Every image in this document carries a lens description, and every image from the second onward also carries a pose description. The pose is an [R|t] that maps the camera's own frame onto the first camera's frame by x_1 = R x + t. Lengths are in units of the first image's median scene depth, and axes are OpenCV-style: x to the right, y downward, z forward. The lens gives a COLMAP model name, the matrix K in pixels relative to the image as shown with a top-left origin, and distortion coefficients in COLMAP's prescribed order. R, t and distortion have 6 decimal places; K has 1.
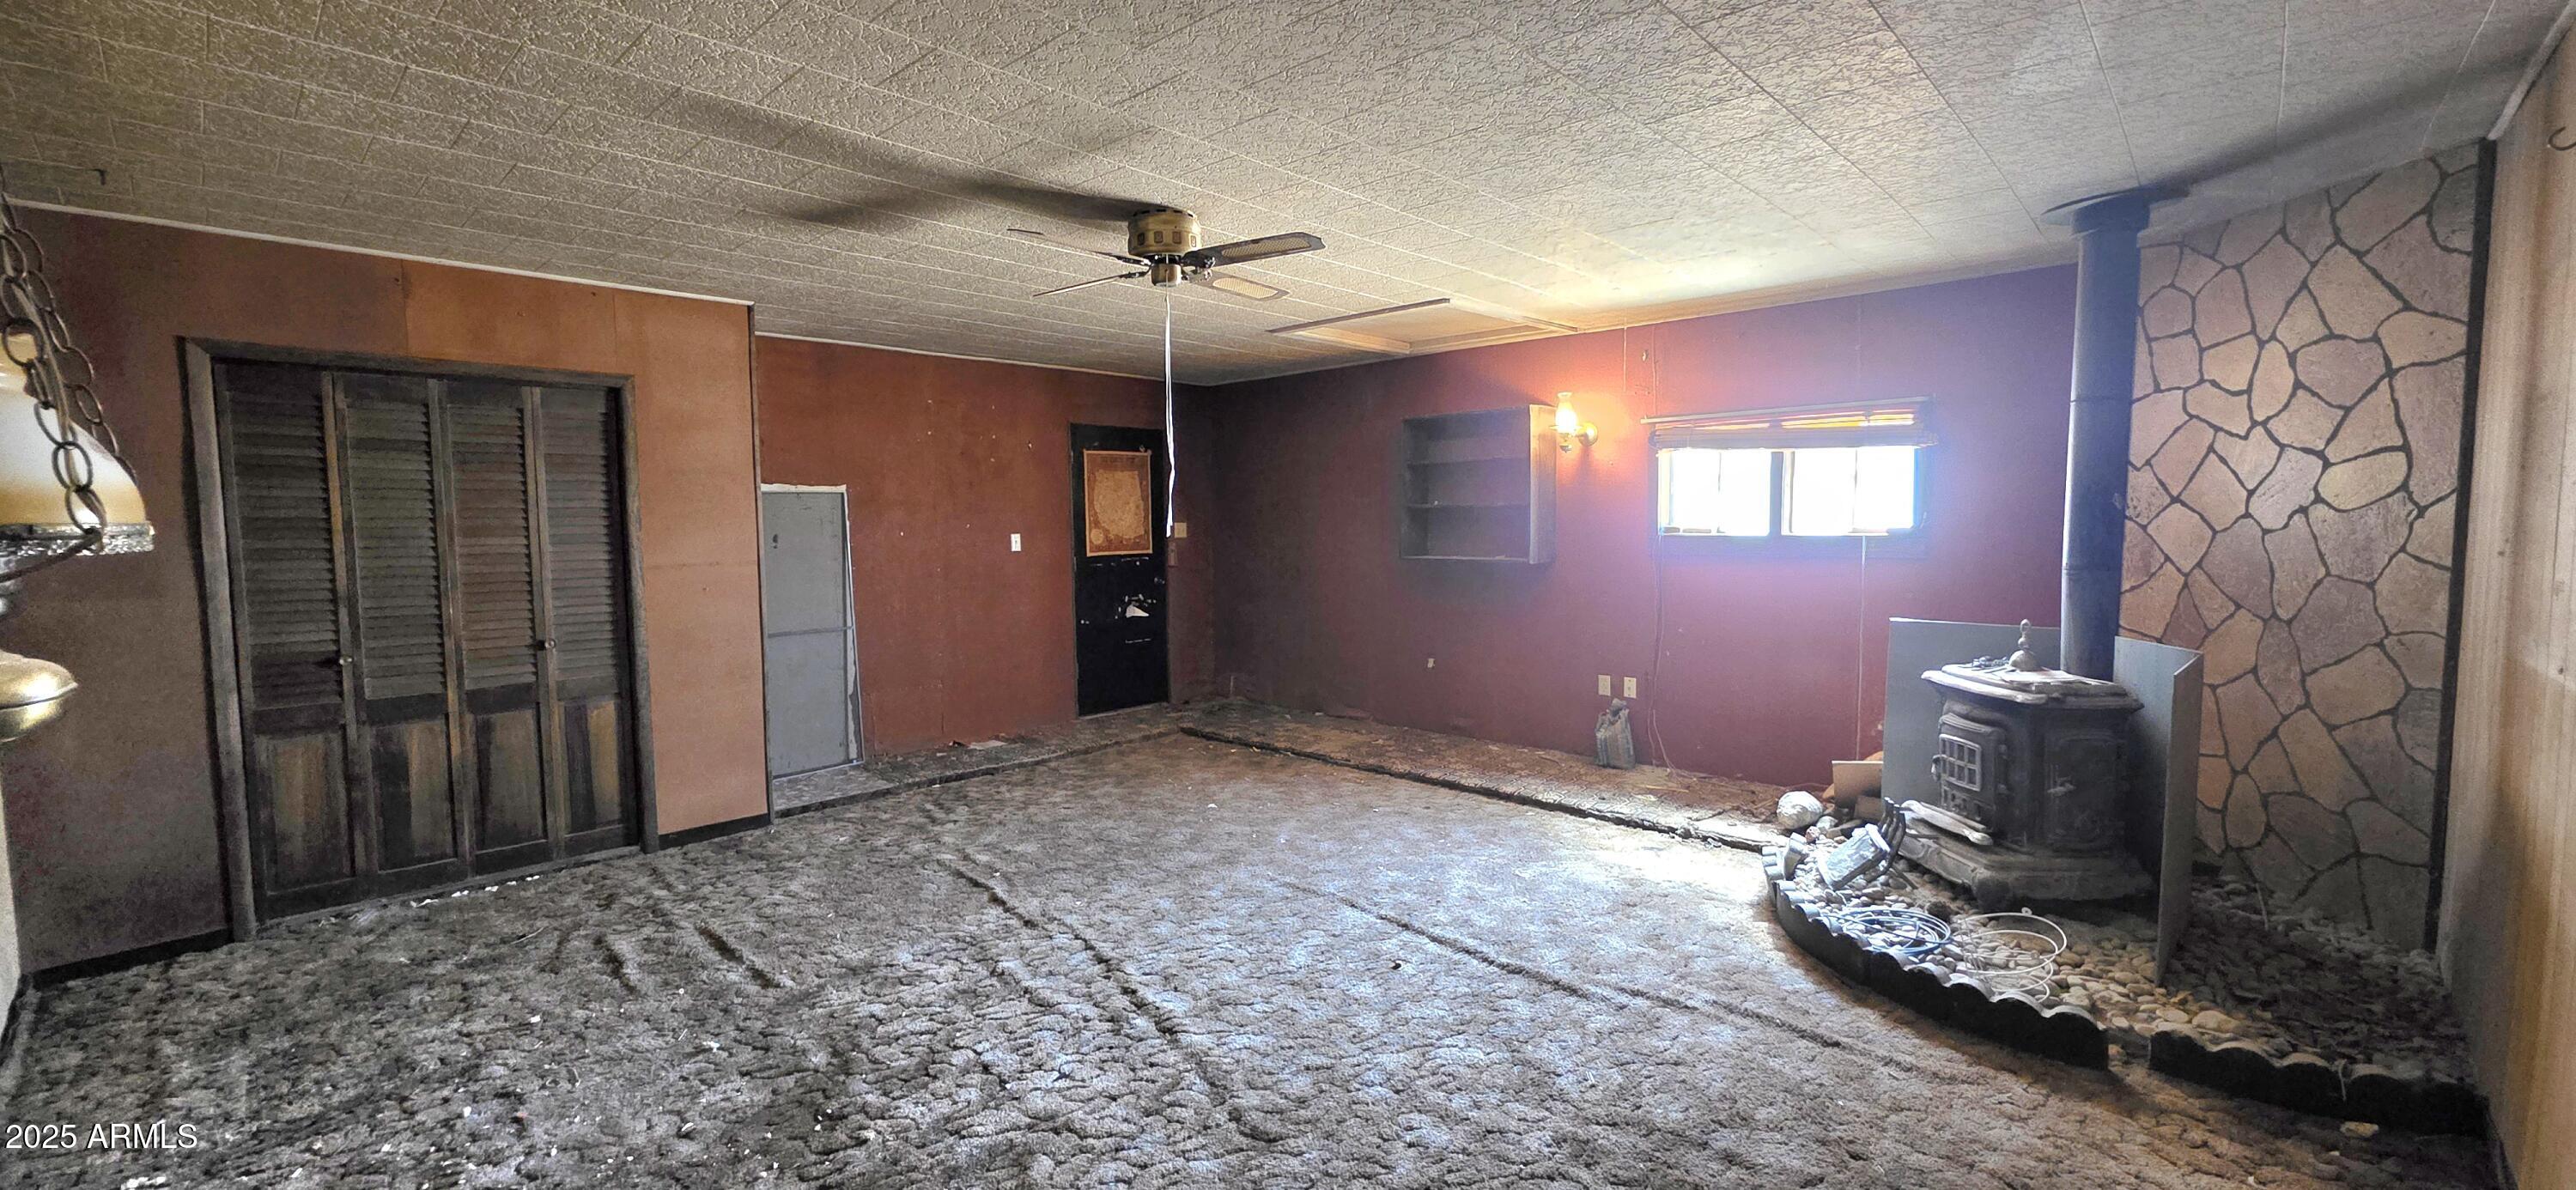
lens RADIAL K [[1019.3, 0, 1279.4], [0, 1019.3, 595.3], [0, 0, 1]] dist [0.002141, 0.000009]
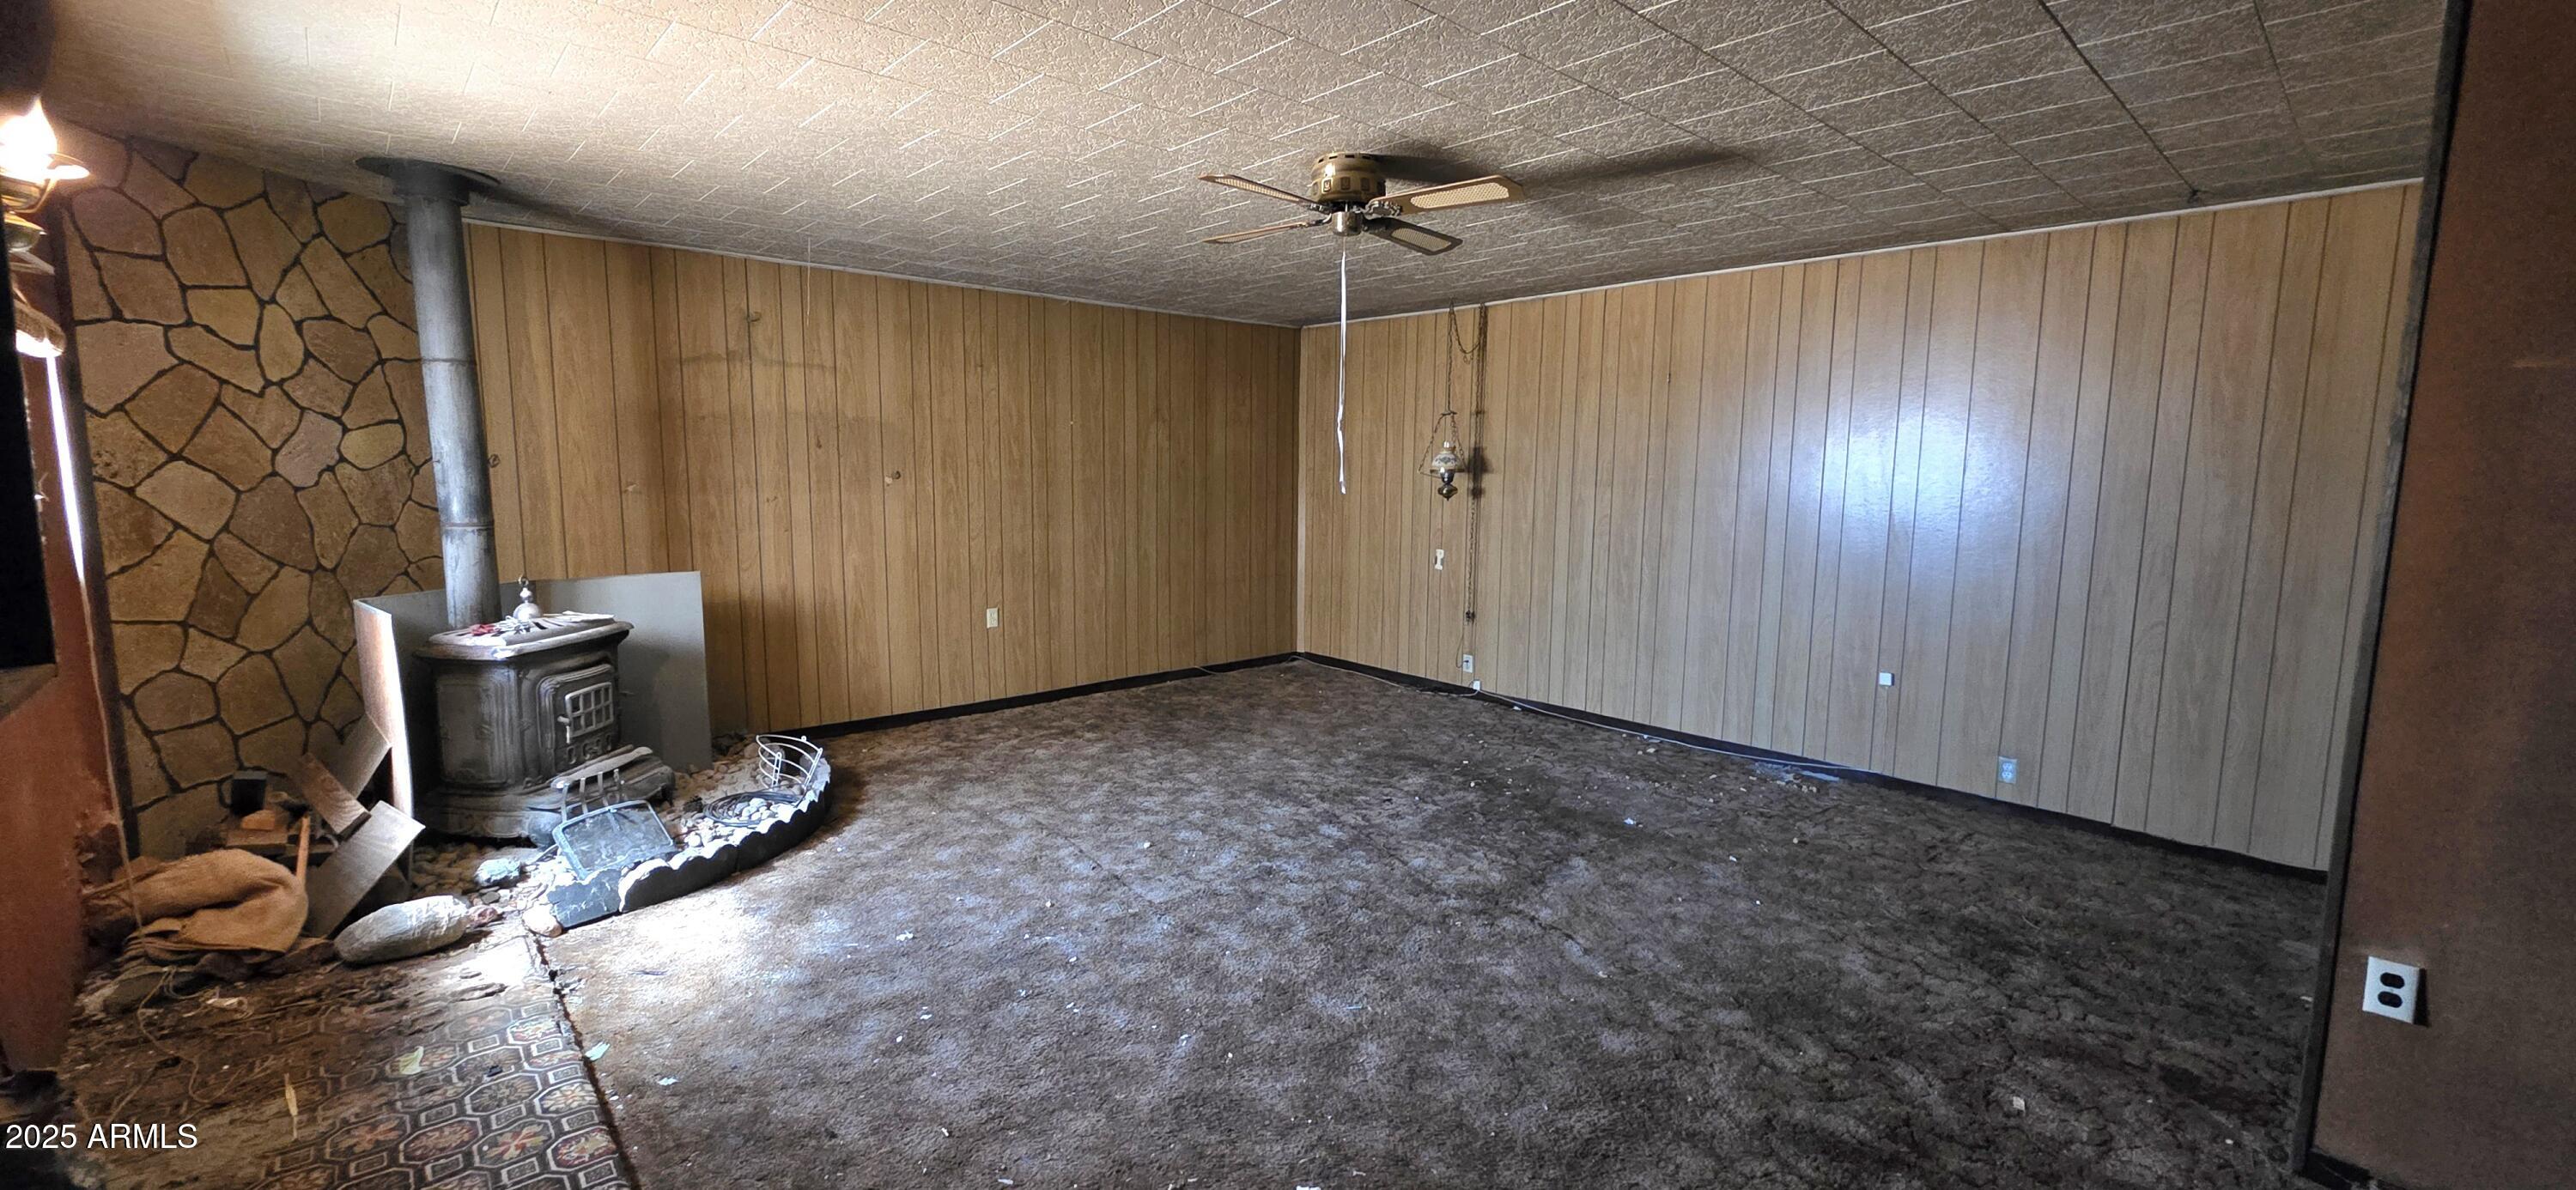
lens RADIAL K [[1019.3, 0, 1289.4], [0, 1019.3, 582.9], [0, 0, 1]] dist [0.002141, 0.000009]
pose [[-0.997478, -0.006901, 0.070642, -0.124524], [0.006830, 0.981313, 0.192299, -0.162967], [-0.070649, 0.192296, -0.978791, 1.975856]]
